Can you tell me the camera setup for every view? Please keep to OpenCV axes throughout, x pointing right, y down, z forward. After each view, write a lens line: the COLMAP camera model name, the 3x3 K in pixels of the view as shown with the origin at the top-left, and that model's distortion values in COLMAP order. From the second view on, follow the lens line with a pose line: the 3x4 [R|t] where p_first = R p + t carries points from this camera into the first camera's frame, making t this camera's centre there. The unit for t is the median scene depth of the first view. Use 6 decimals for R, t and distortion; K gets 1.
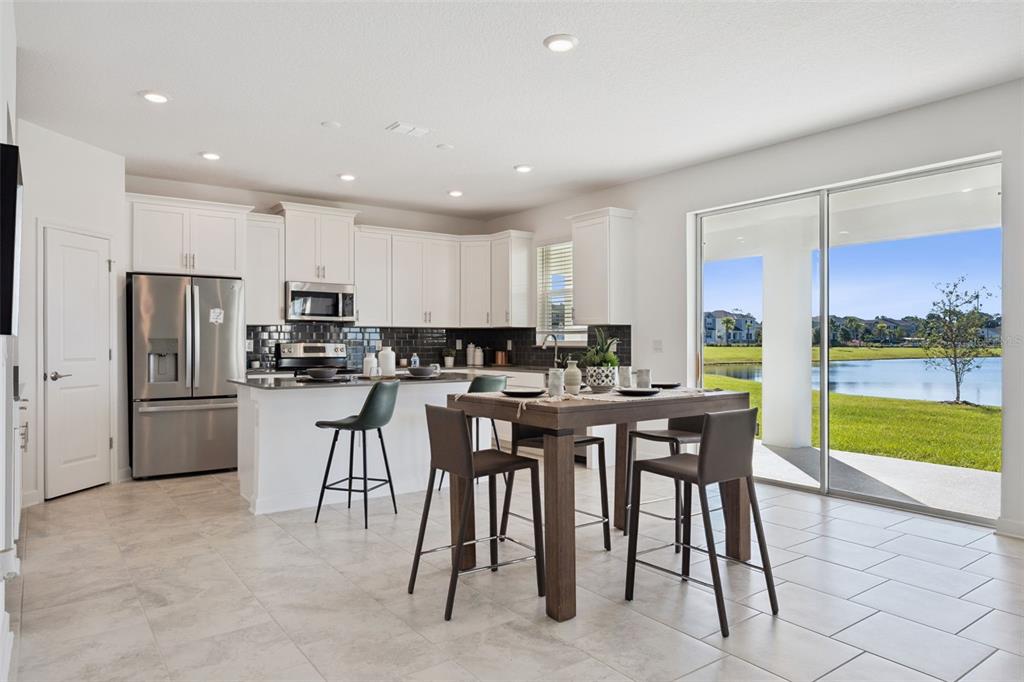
lens RADIAL K [[649.4, 0, 513.9], [0, 649.4, 342.9], [0, 0, 1]] dist [0.001979, -0.005662]
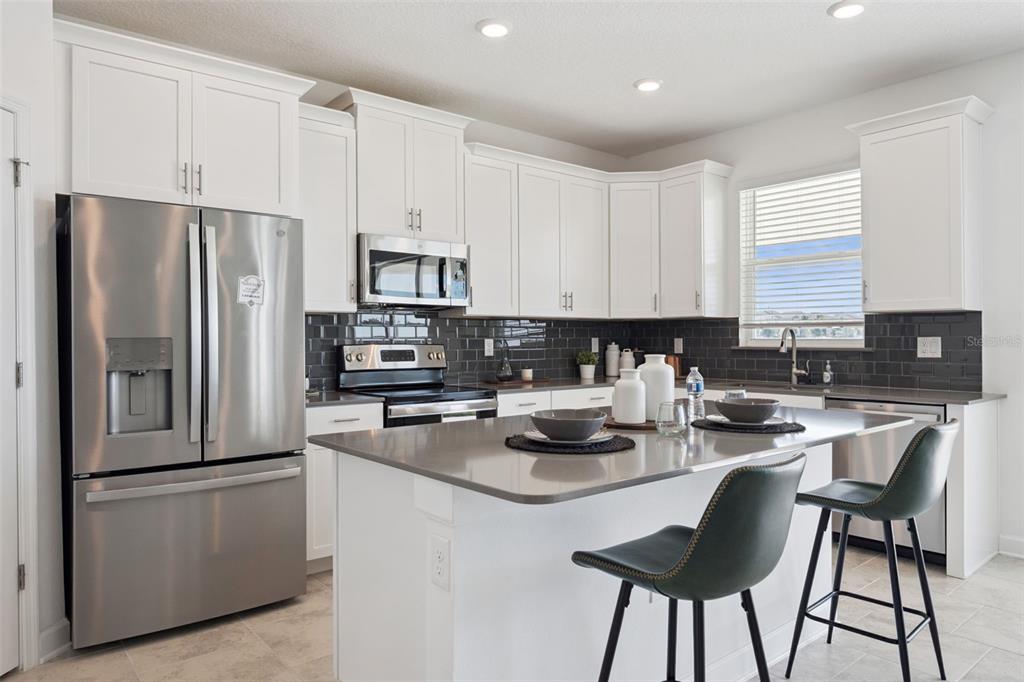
lens RADIAL K [[649.4, 0, 507.5], [0, 649.4, 339.7], [0, 0, 1]] dist [0.001979, -0.005662]
pose [[0.998006, -0.004087, 0.062985, -0.255686], [0.004108, 0.999992, -0.000191, -0.003736], [-0.062984, 0.000449, 0.998014, 0.433815]]
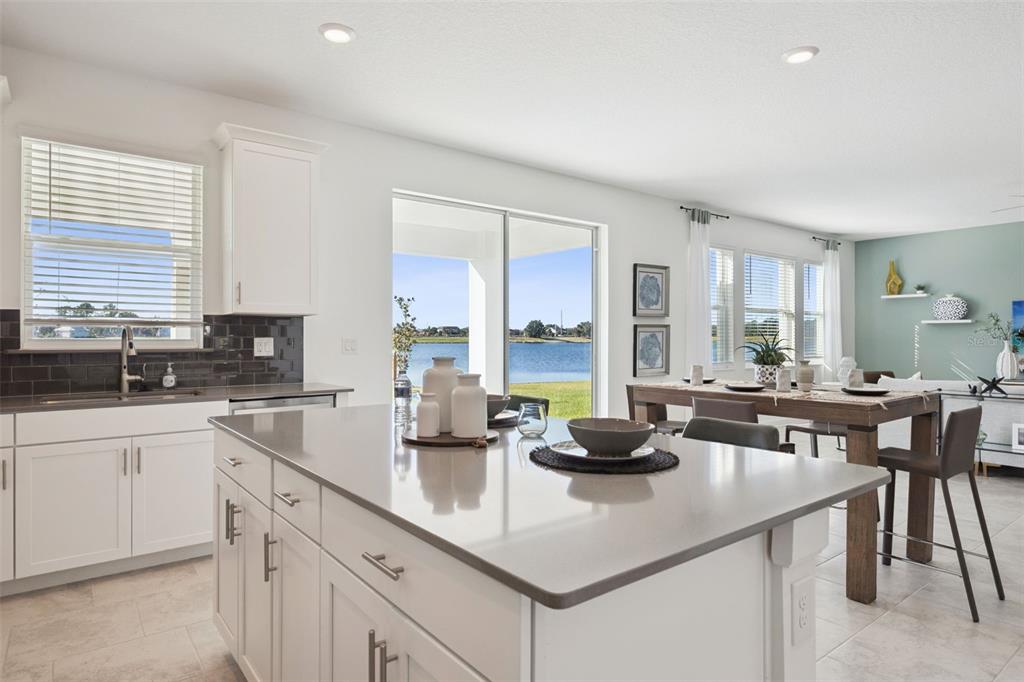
lens RADIAL K [[596.2, 0, 509.8], [0, 596.2, 334.3], [0, 0, 1]] dist [0.022530, 0.001242]
pose [[-0.019366, 0.005696, 0.999796, -0.443787], [0.002611, 0.999981, -0.005646, -0.004004], [-0.999809, 0.002501, -0.019380, 0.746440]]
